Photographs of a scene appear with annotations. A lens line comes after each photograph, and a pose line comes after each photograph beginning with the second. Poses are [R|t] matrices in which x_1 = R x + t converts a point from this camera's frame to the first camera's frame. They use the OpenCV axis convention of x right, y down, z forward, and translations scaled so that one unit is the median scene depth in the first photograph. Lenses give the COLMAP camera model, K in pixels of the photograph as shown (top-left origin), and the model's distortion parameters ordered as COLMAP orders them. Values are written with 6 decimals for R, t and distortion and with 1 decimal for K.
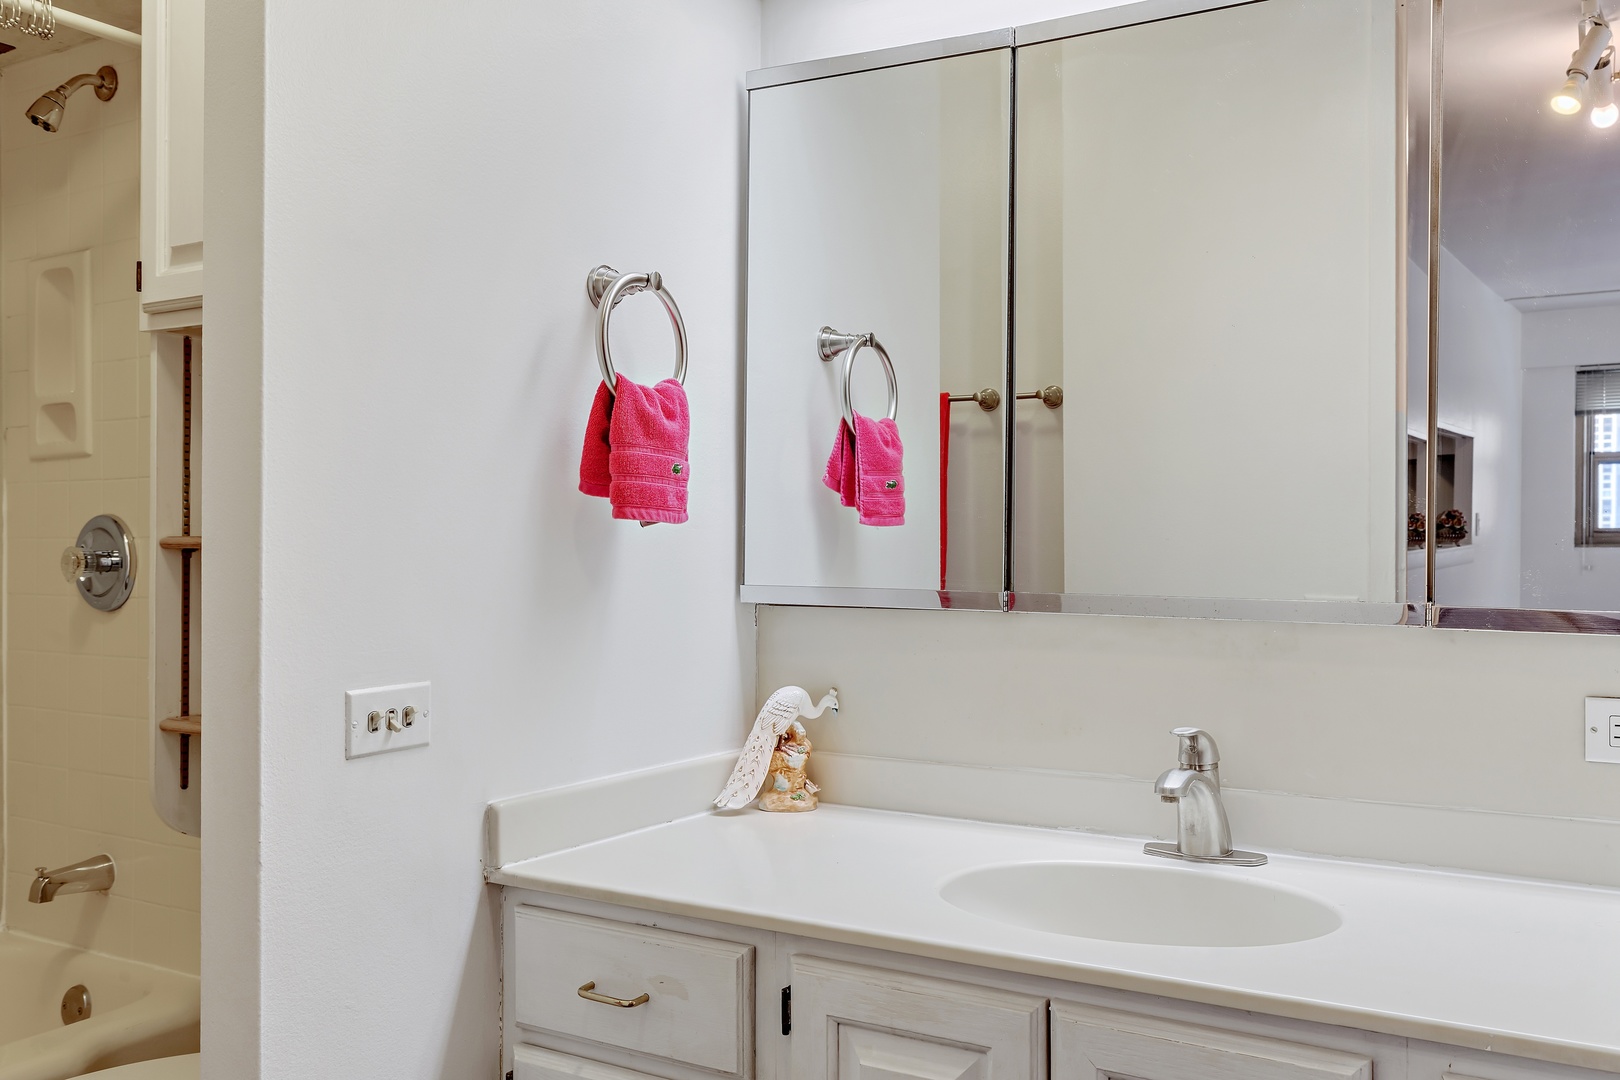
lens RADIAL K [[1431.3, 0, 816.7], [0, 1431.3, 543.5], [0, 0, 1]] dist [0.009238, 0.007667]
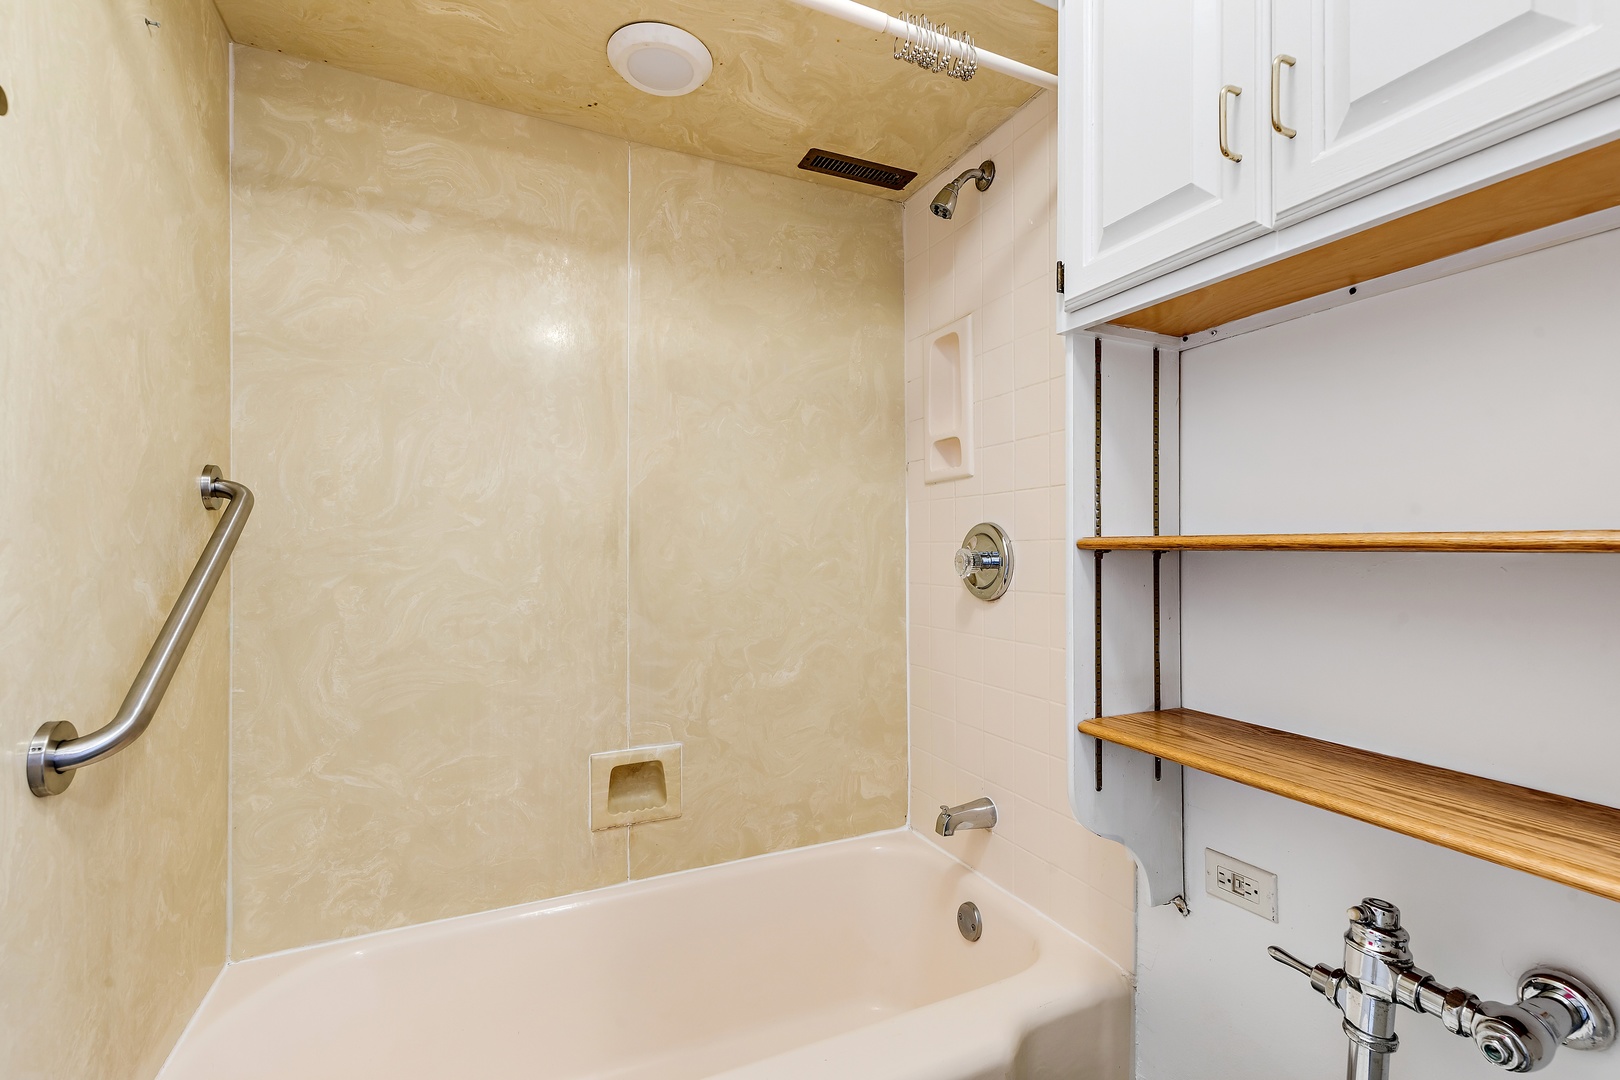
lens RADIAL K [[729.5, 0, 811.7], [0, 729.5, 543.1], [0, 0, 1]] dist [0.002312, 0.000744]
pose [[0.833504, -0.007798, -0.552459, -0.275603], [0.004035, 0.999960, -0.008027, 0.002093], [0.552499, 0.004461, 0.833502, 0.395888]]
